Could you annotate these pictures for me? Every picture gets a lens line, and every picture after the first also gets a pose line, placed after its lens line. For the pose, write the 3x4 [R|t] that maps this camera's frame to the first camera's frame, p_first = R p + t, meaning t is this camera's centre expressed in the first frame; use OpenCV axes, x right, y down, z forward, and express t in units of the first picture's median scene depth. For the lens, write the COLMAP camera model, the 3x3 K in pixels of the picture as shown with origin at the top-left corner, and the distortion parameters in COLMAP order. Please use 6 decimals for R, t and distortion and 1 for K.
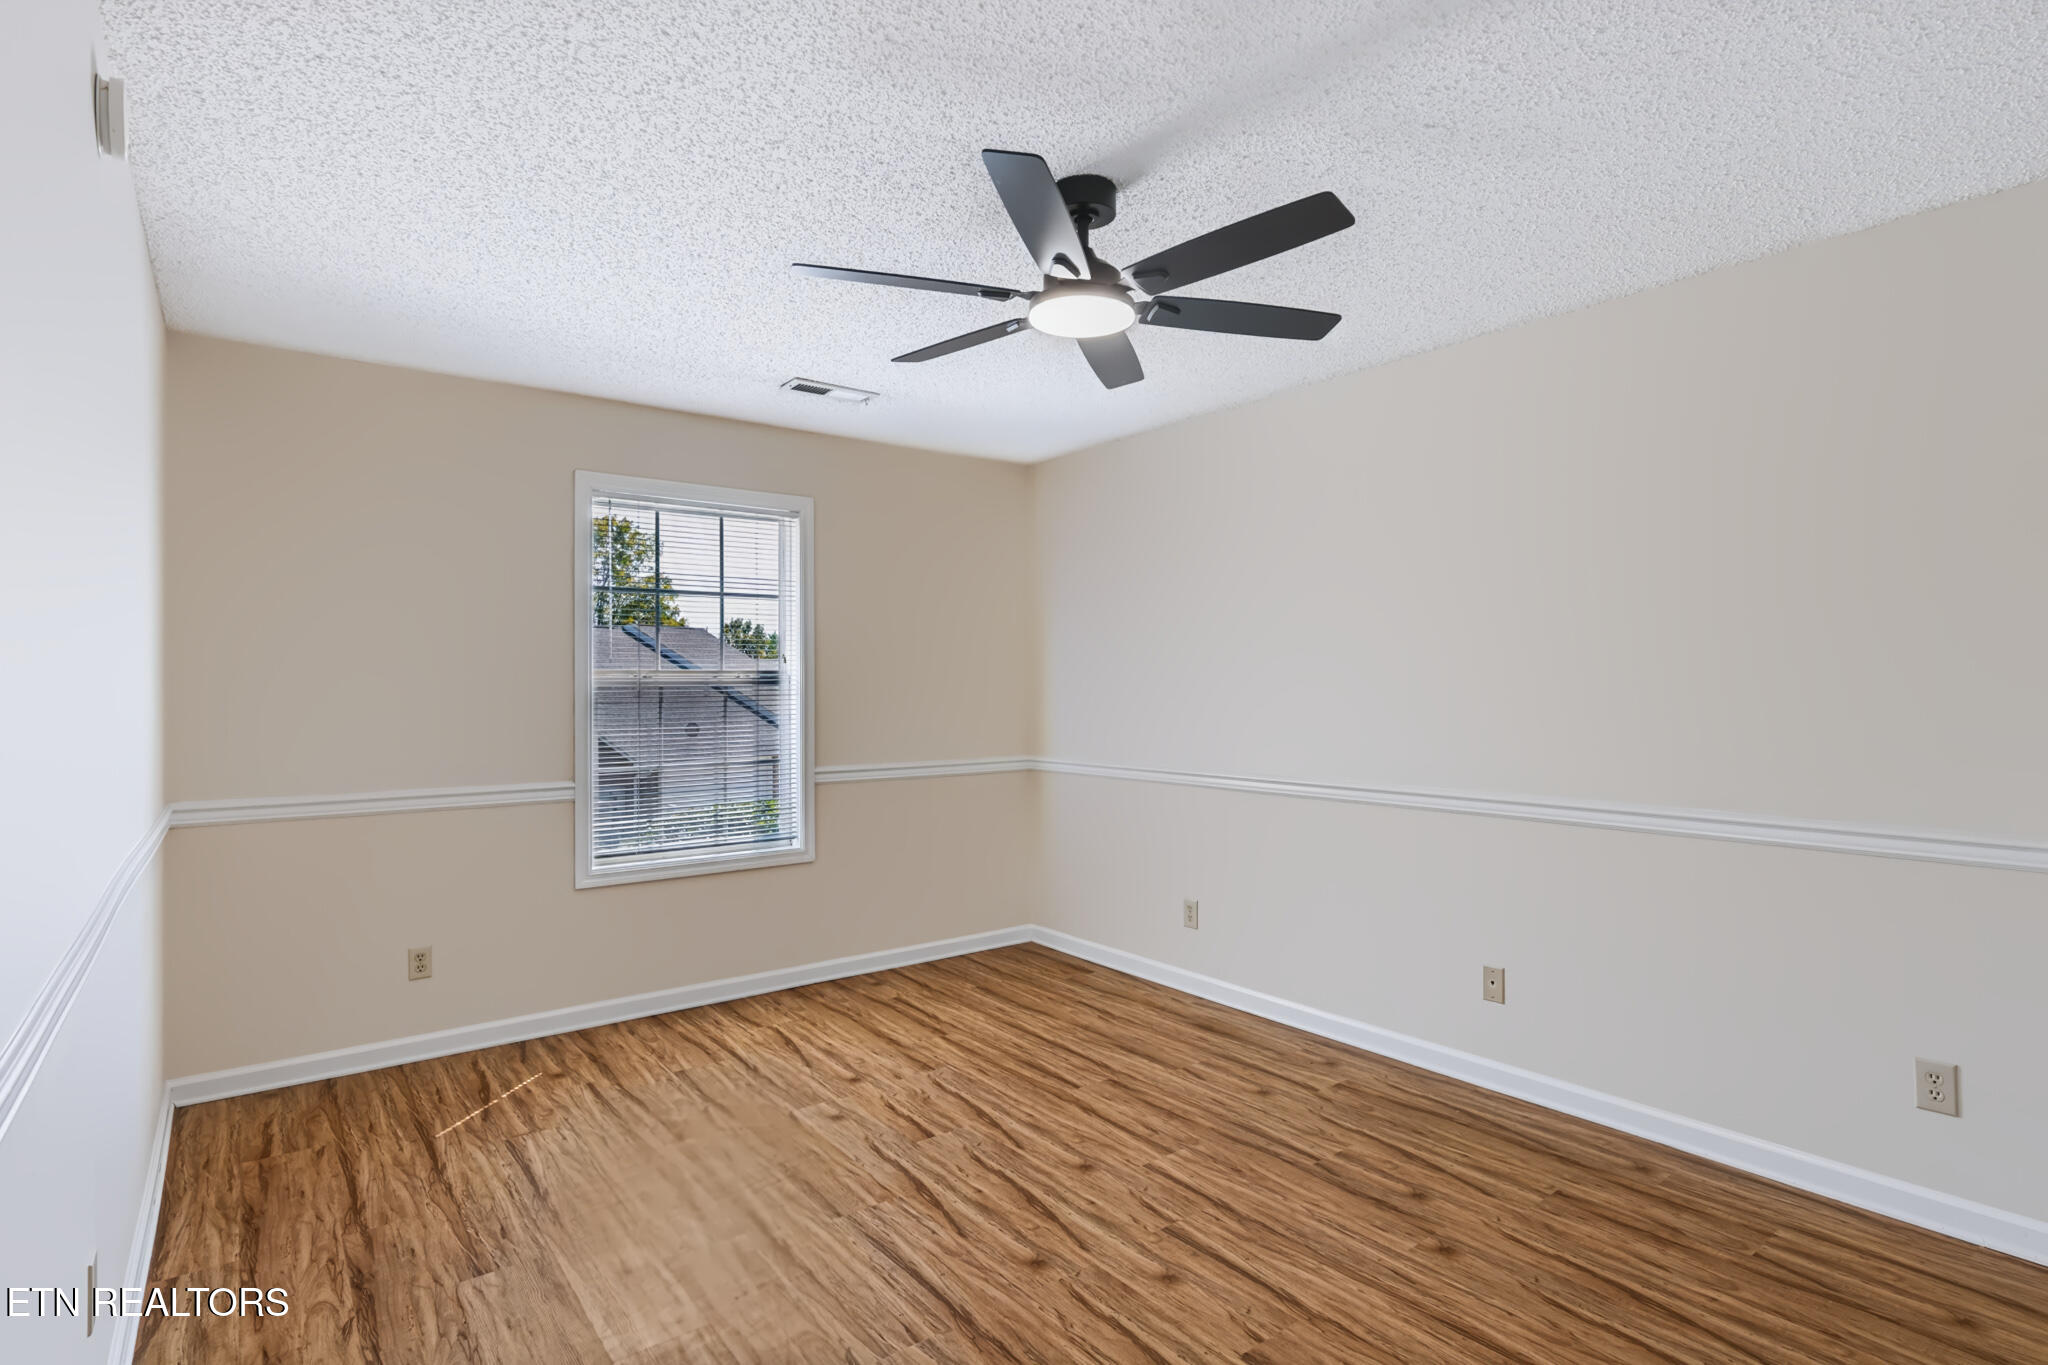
lens RADIAL K [[1031.1, 0, 1024.0], [0, 1031.1, 682.5], [0, 0, 1]] dist [0.000015, -0.000034]
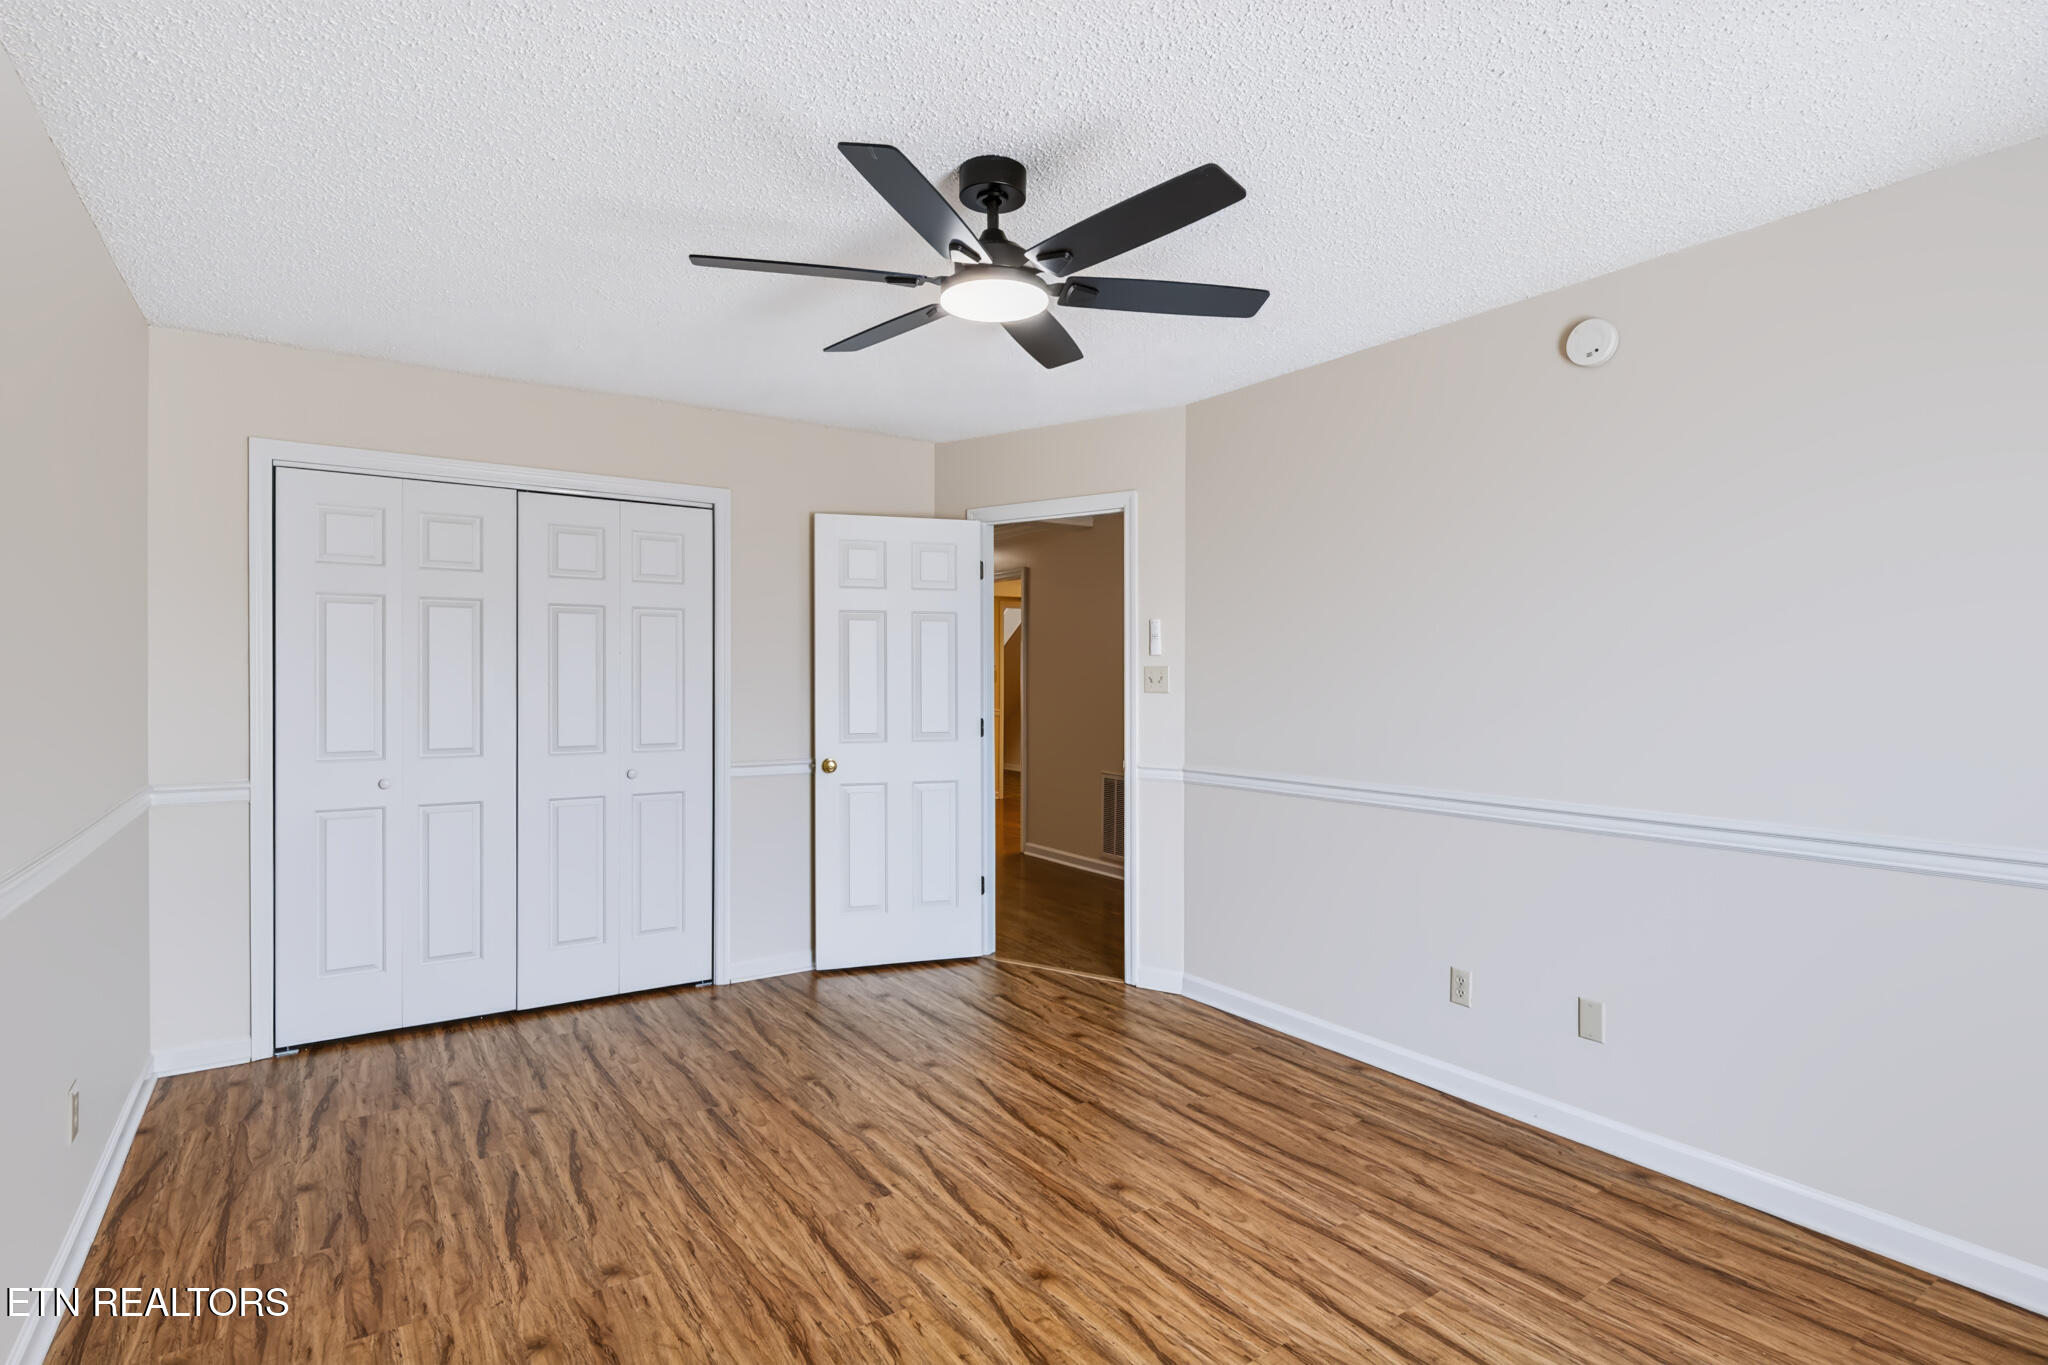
lens RADIAL K [[1031.1, 0, 1024.0], [0, 1031.1, 682.5], [0, 0, 1]] dist [0.000015, -0.000034]
pose [[-0.998736, 0.003433, 0.050137, -0.021442], [0.003623, 0.999987, 0.003715, 0.003793], [-0.050124, 0.003892, -0.998735, 1.986693]]
